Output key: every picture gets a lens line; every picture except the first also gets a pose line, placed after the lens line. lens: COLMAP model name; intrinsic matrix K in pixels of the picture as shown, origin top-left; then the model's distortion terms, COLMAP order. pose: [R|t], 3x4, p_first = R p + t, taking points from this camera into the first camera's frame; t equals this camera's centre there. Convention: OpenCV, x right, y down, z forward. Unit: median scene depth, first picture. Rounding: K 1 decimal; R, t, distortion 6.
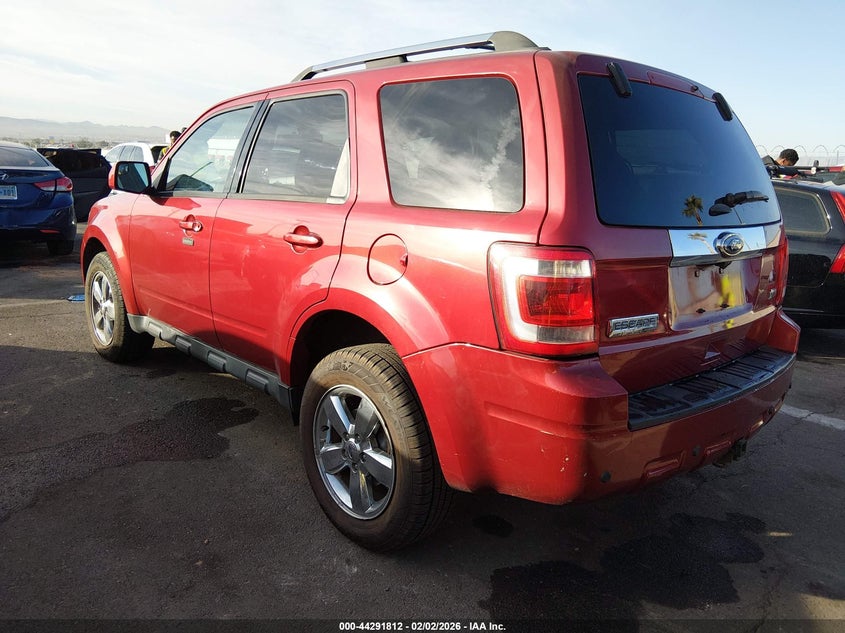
lens RADIAL K [[667.6, 0, 420.9], [0, 667.6, 311.0], [0, 0, 1]] dist [-0.002168, 0.001294]
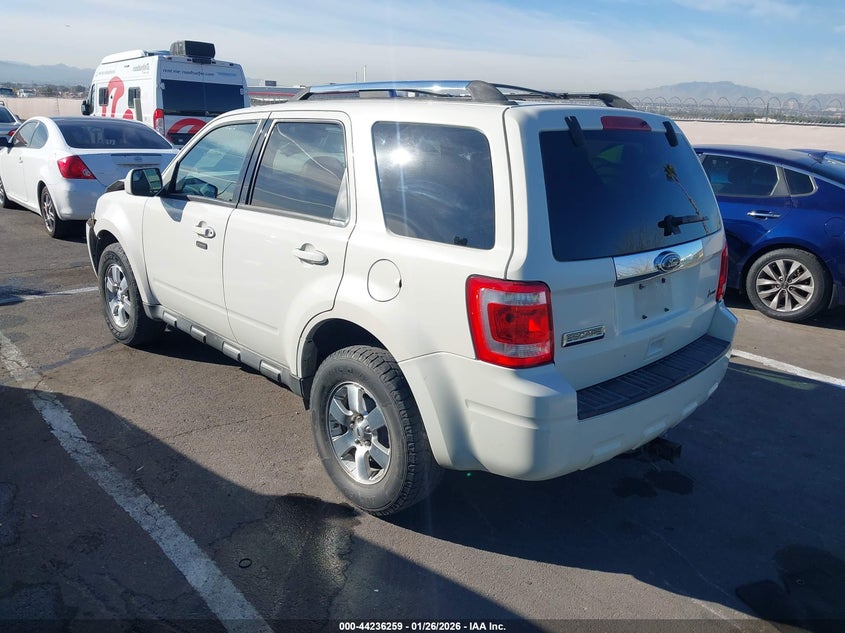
lens RADIAL K [[667.6, 0, 422.9], [0, 667.6, 311.2], [0, 0, 1]] dist [-0.002168, 0.001294]
pose [[0.999698, -0.014045, 0.020159, -0.003687], [0.012571, 0.997365, 0.071453, -0.086068], [-0.021109, -0.071178, 0.997240, -0.163483]]
